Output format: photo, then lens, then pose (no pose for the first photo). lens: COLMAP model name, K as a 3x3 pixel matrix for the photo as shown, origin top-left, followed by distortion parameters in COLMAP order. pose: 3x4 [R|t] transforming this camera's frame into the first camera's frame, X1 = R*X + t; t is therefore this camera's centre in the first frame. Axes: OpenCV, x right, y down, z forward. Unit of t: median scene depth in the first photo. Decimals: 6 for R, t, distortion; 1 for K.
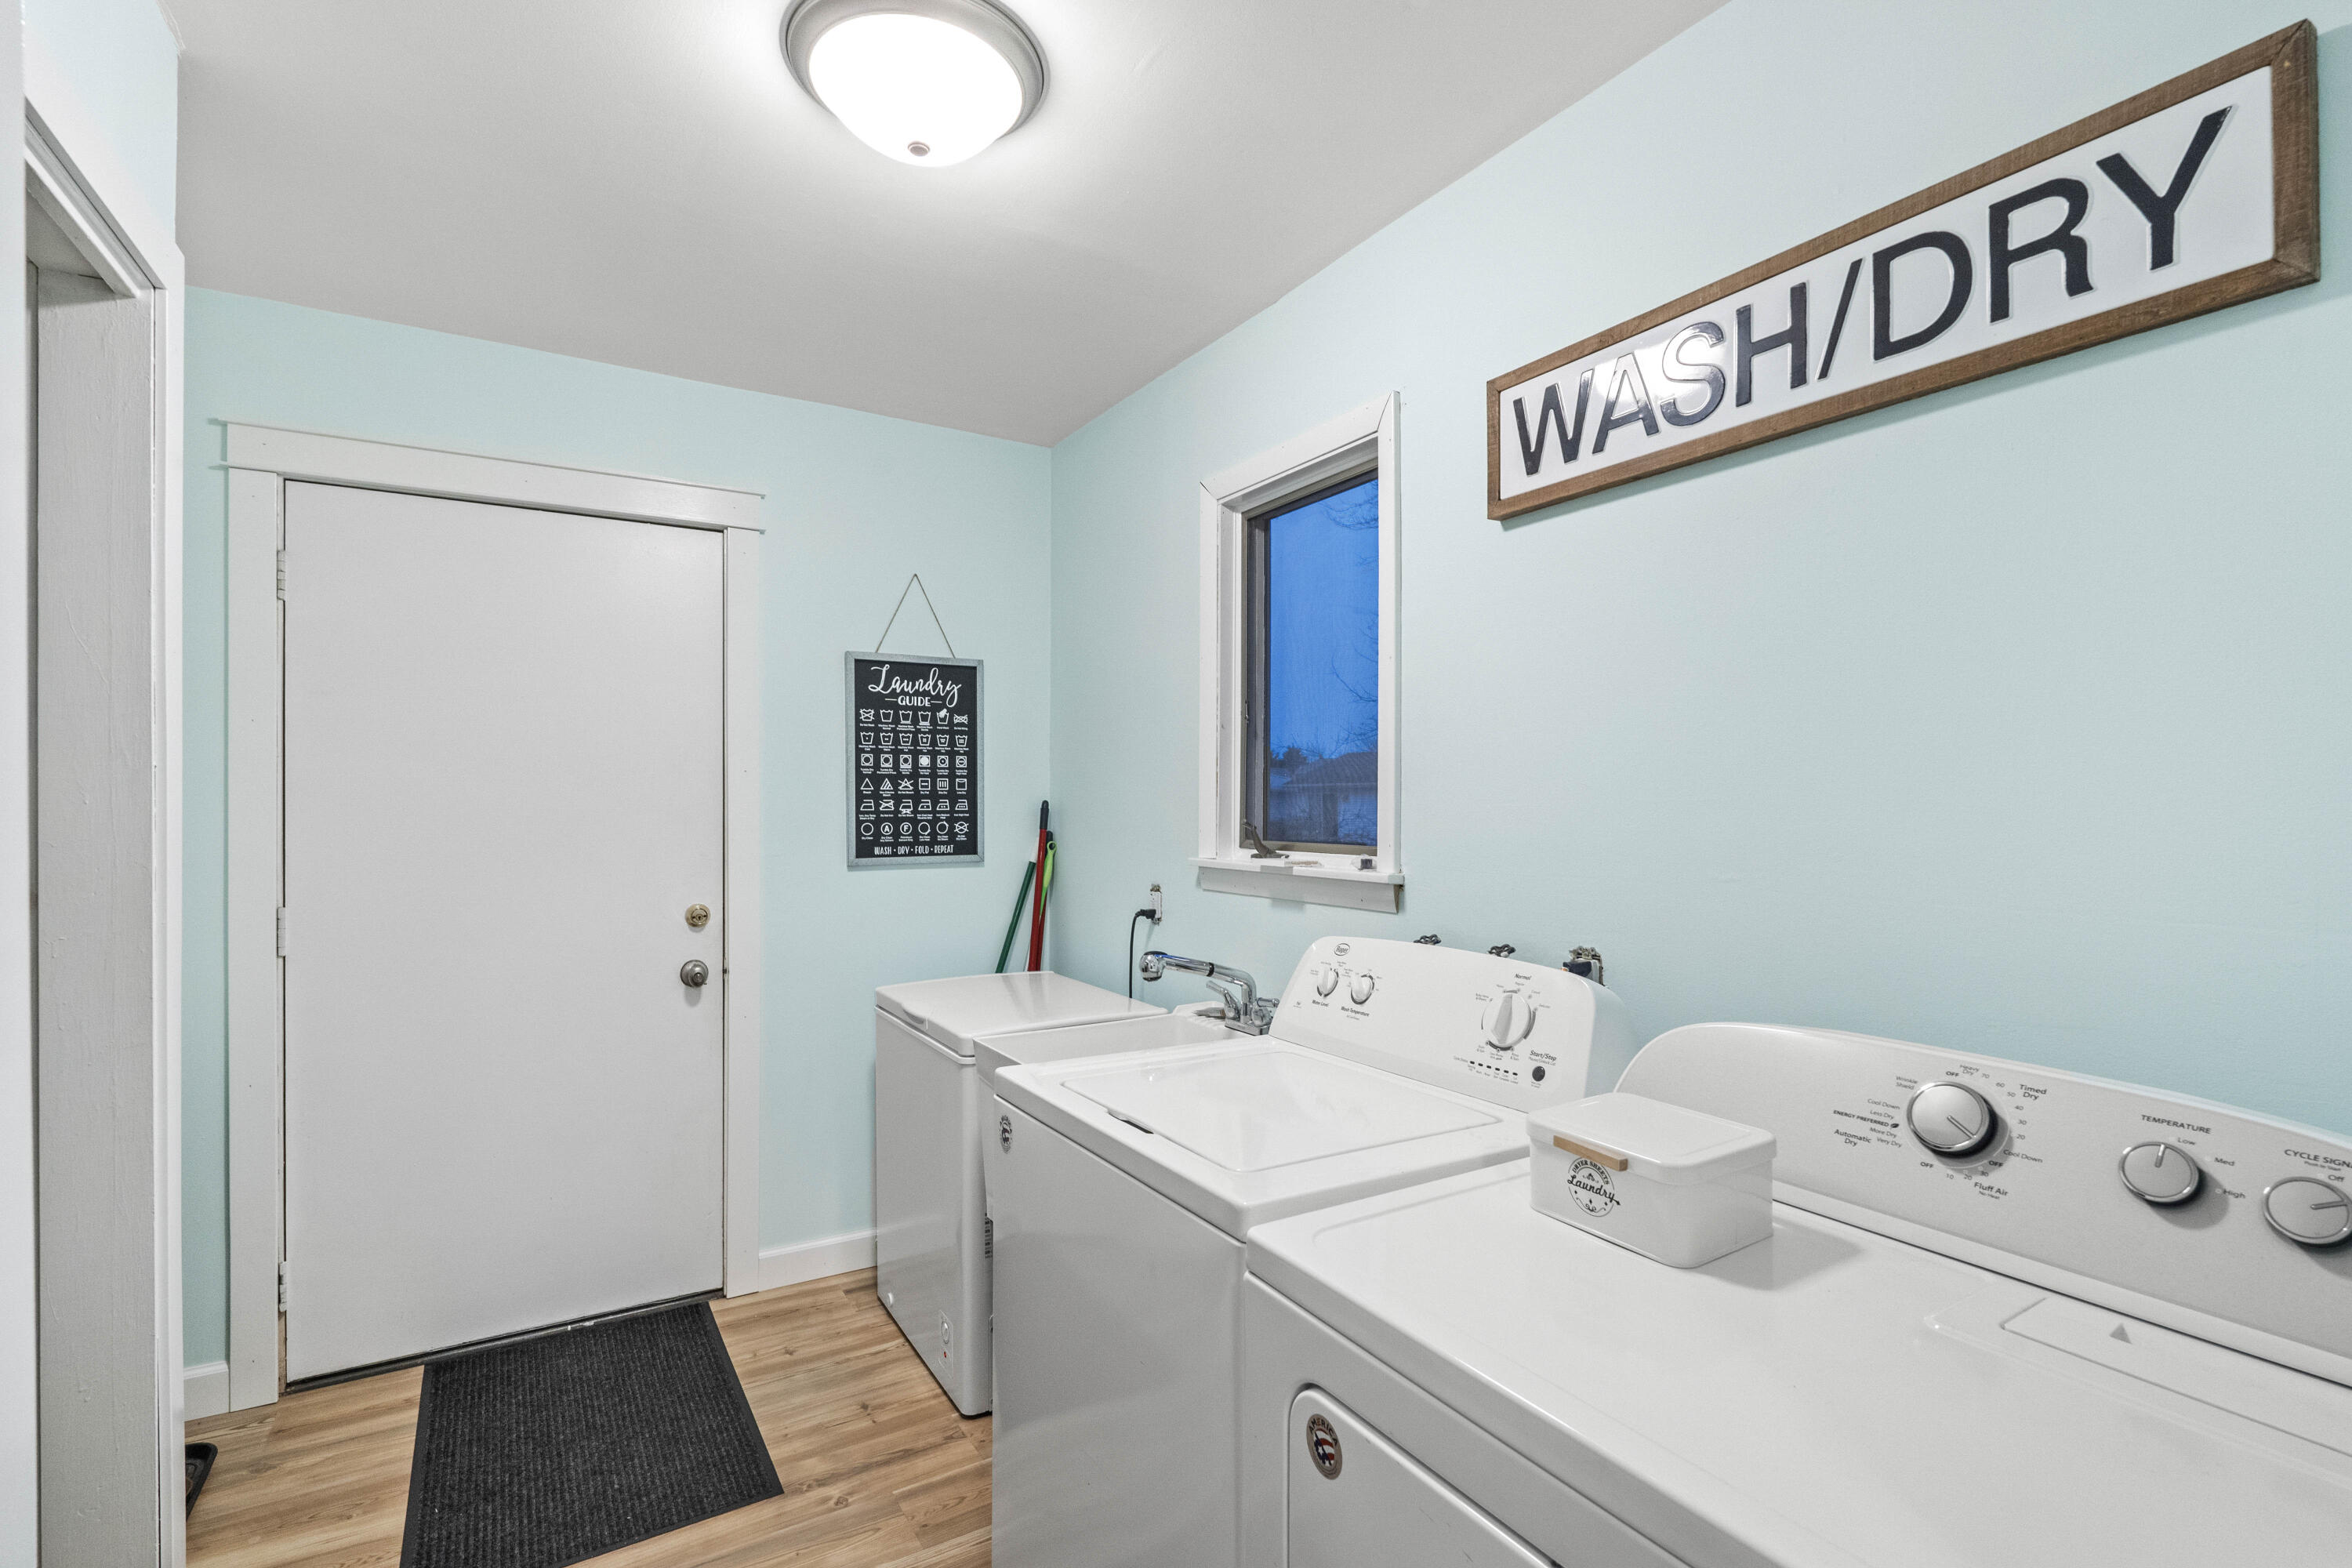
lens RADIAL K [[1058.4, 0, 1162.9], [0, 1058.4, 803.7], [0, 0, 1]] dist [-0.004550, -0.002191]
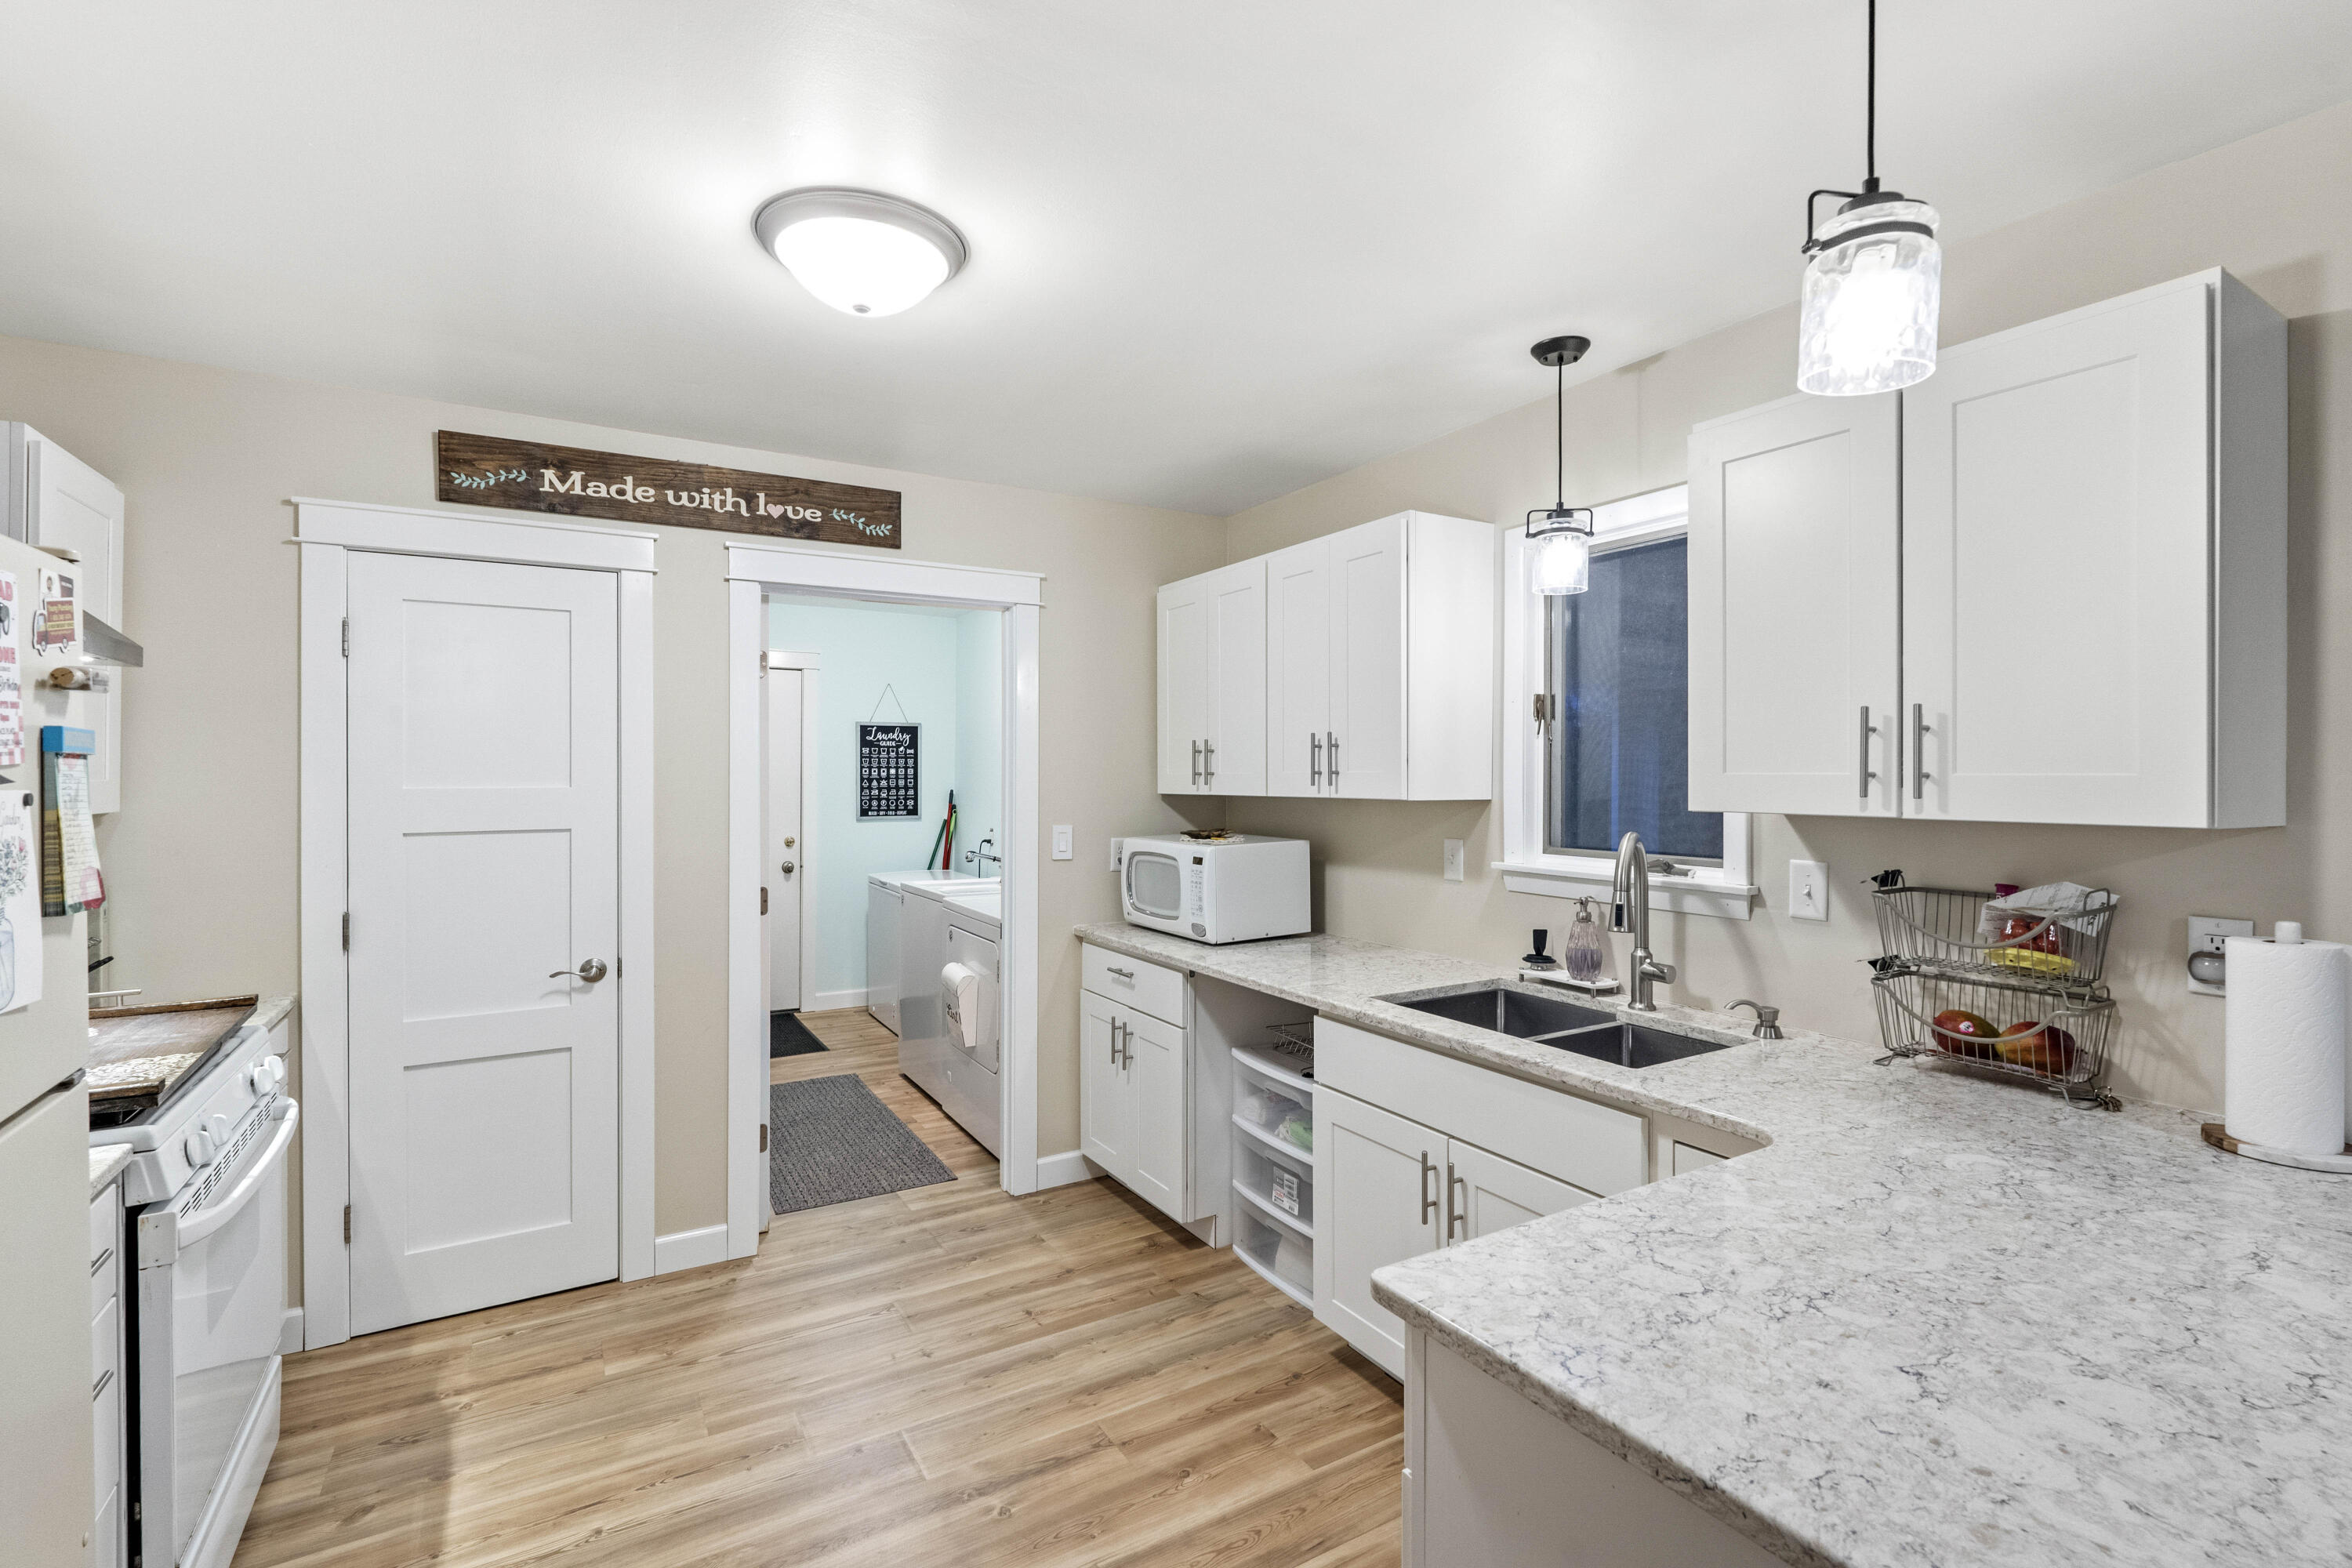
lens RADIAL K [[1058.4, 0, 1171.4], [0, 1058.4, 773.2], [0, 0, 1]] dist [-0.004550, -0.002191]
pose [[0.999938, 0.004777, -0.010104, 0.358628], [-0.004752, 0.999986, 0.002440, -0.044305], [0.010115, -0.002392, 0.999946, -1.129246]]
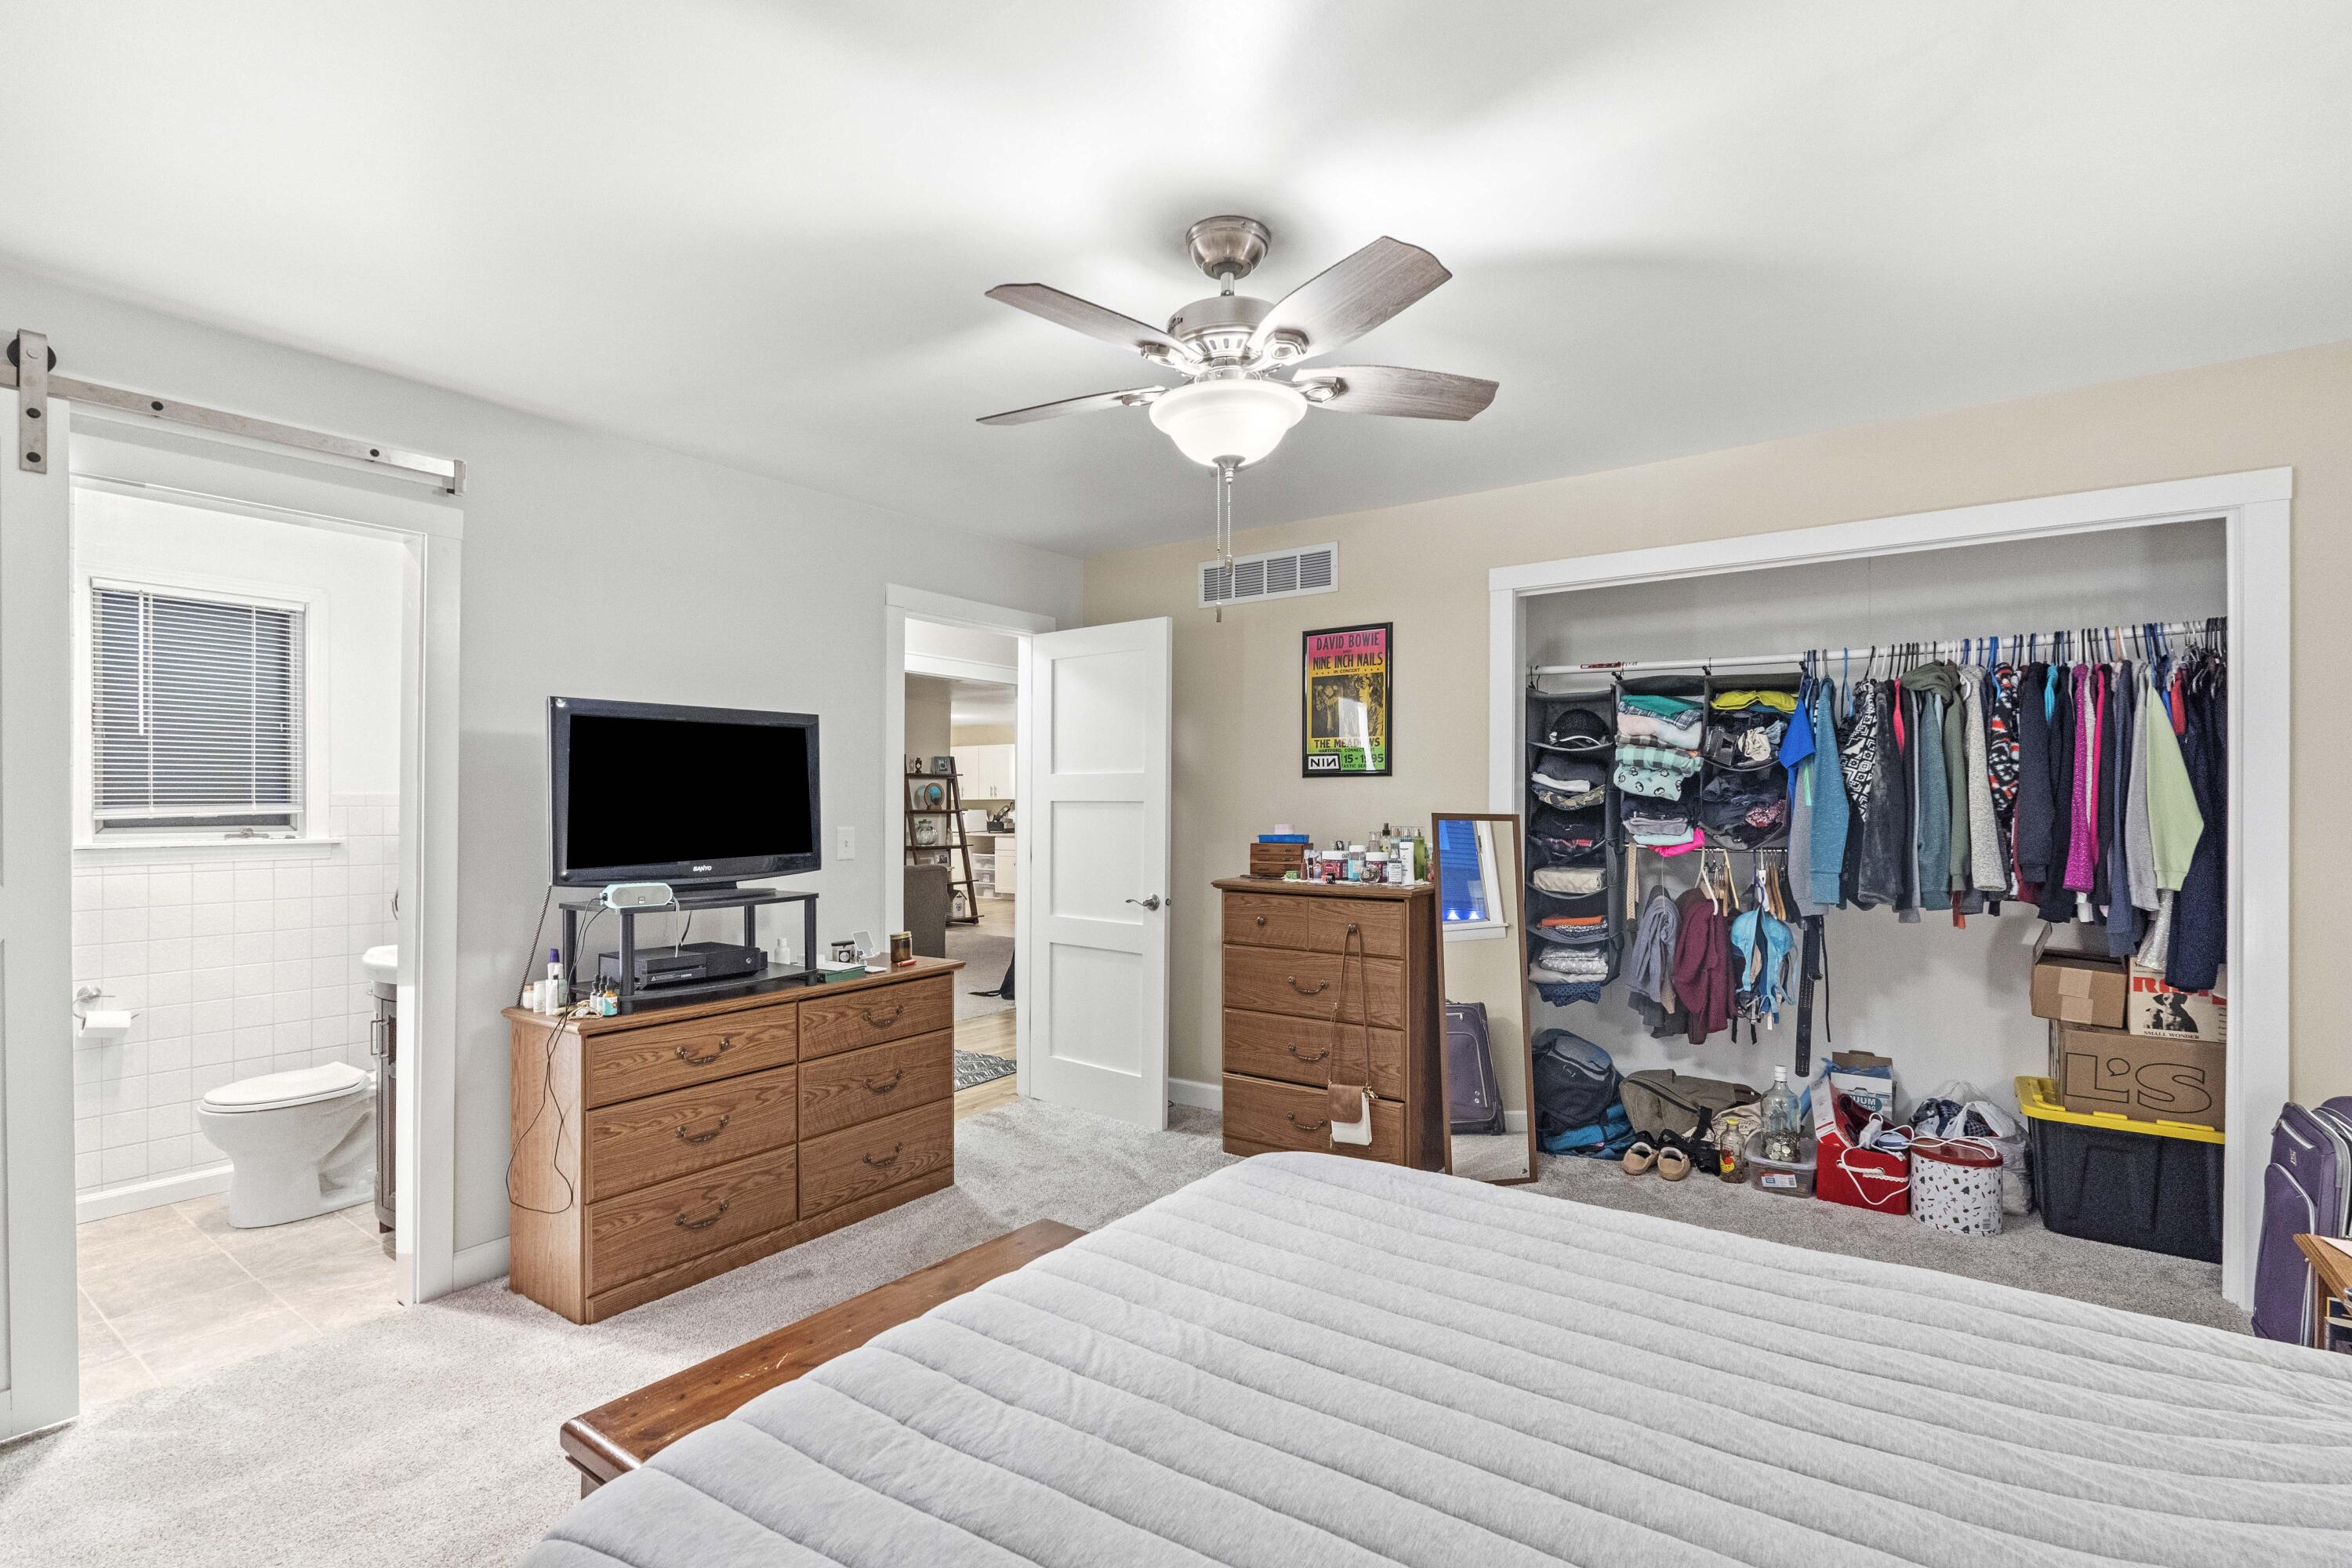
lens RADIAL K [[1058.4, 0, 1183.8], [0, 1058.4, 794.1], [0, 0, 1]] dist [-0.004550, -0.002191]
pose [[0.907769, 0.004259, 0.419449, -0.676155], [-0.000848, 0.999965, -0.008317, -0.006819], [-0.419470, 0.007194, 0.907741, -4.635227]]
